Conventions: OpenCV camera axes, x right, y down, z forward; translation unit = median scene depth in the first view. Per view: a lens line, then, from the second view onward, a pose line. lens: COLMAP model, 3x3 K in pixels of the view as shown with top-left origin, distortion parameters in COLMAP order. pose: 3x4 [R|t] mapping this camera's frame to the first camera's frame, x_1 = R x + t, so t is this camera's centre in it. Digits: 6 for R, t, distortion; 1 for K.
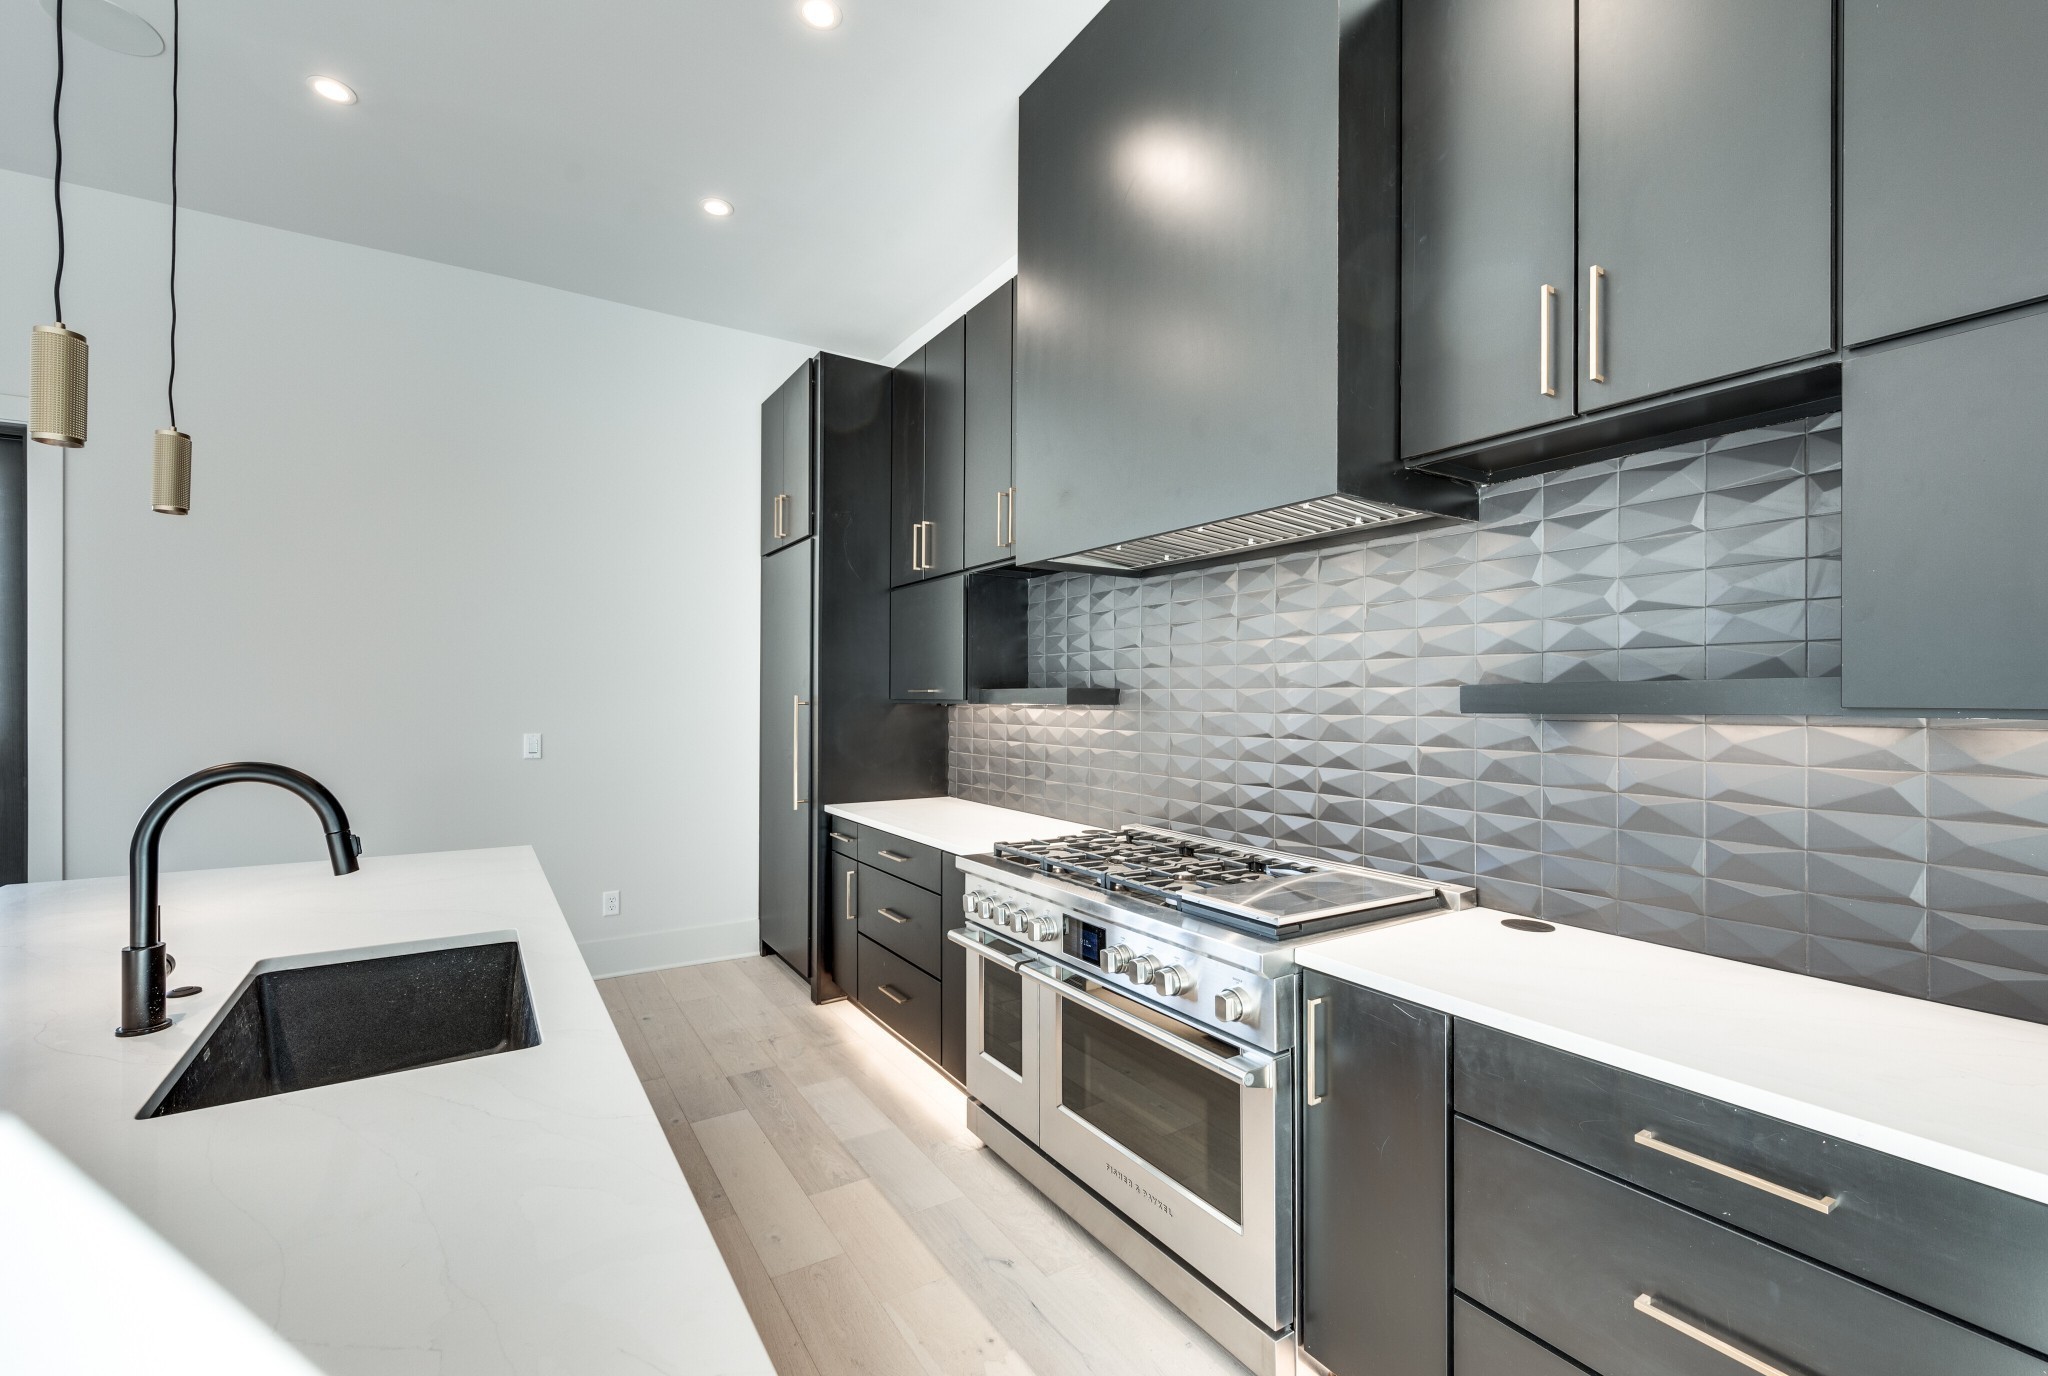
lens RADIAL K [[899.1, 0, 1026.7], [0, 899.1, 695.6], [0, 0, 1]] dist [0.010727, -0.008861]
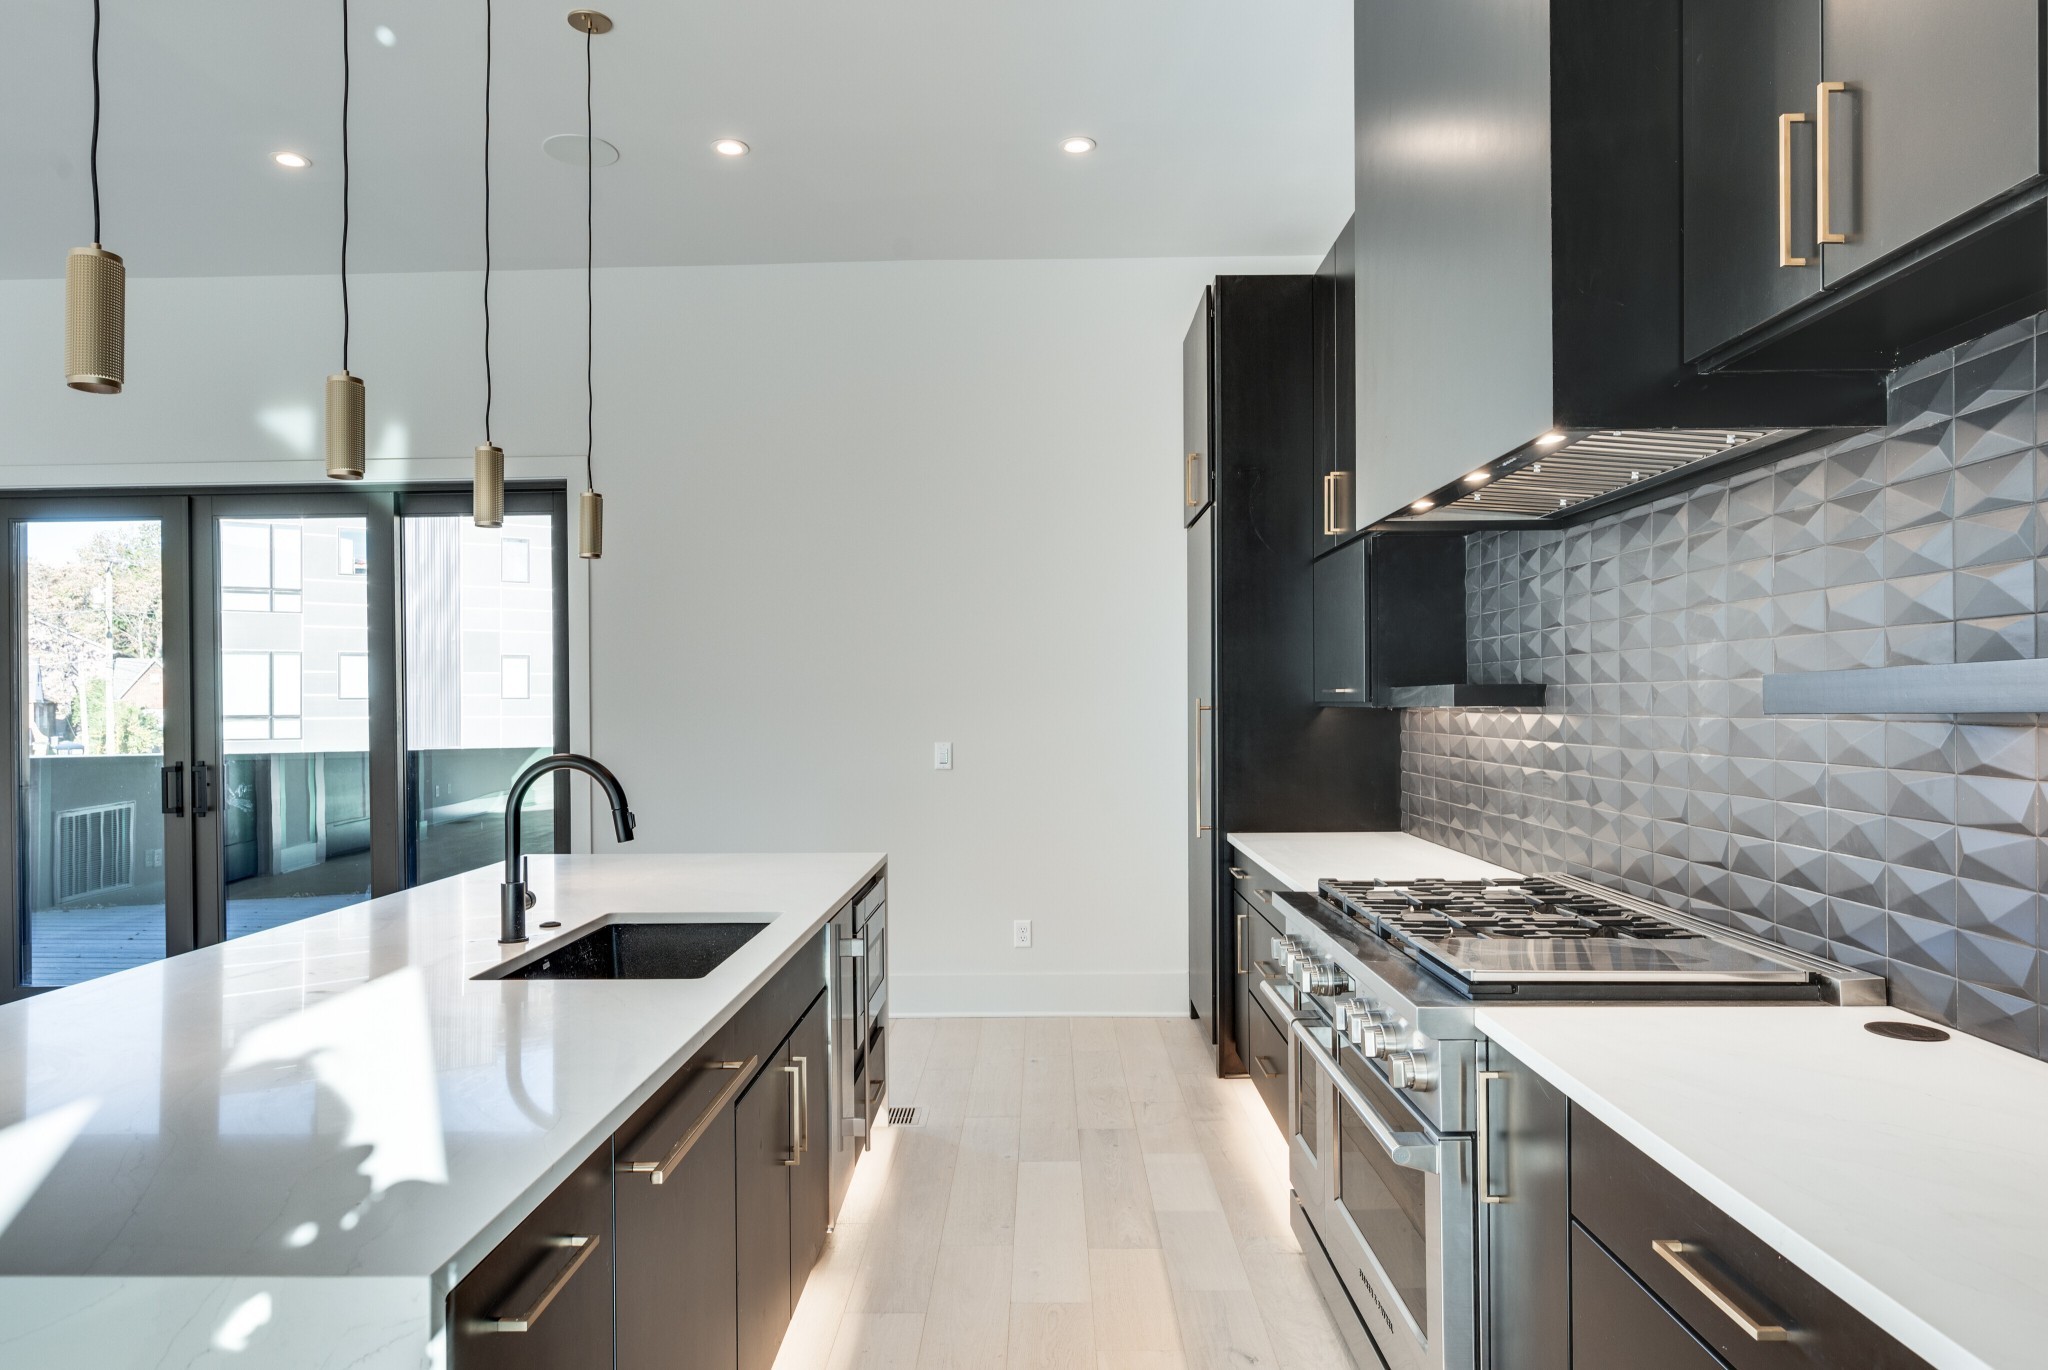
lens RADIAL K [[1334.9, 0, 1023.6], [0, 1334.9, 695.5], [0, 0, 1]] dist [-0.001808, -0.000625]
pose [[0.826803, -0.012661, -0.562349, 0.435961], [0.011624, 0.999918, -0.005423, 0.002717], [0.562371, -0.002054, 0.826882, -0.140797]]
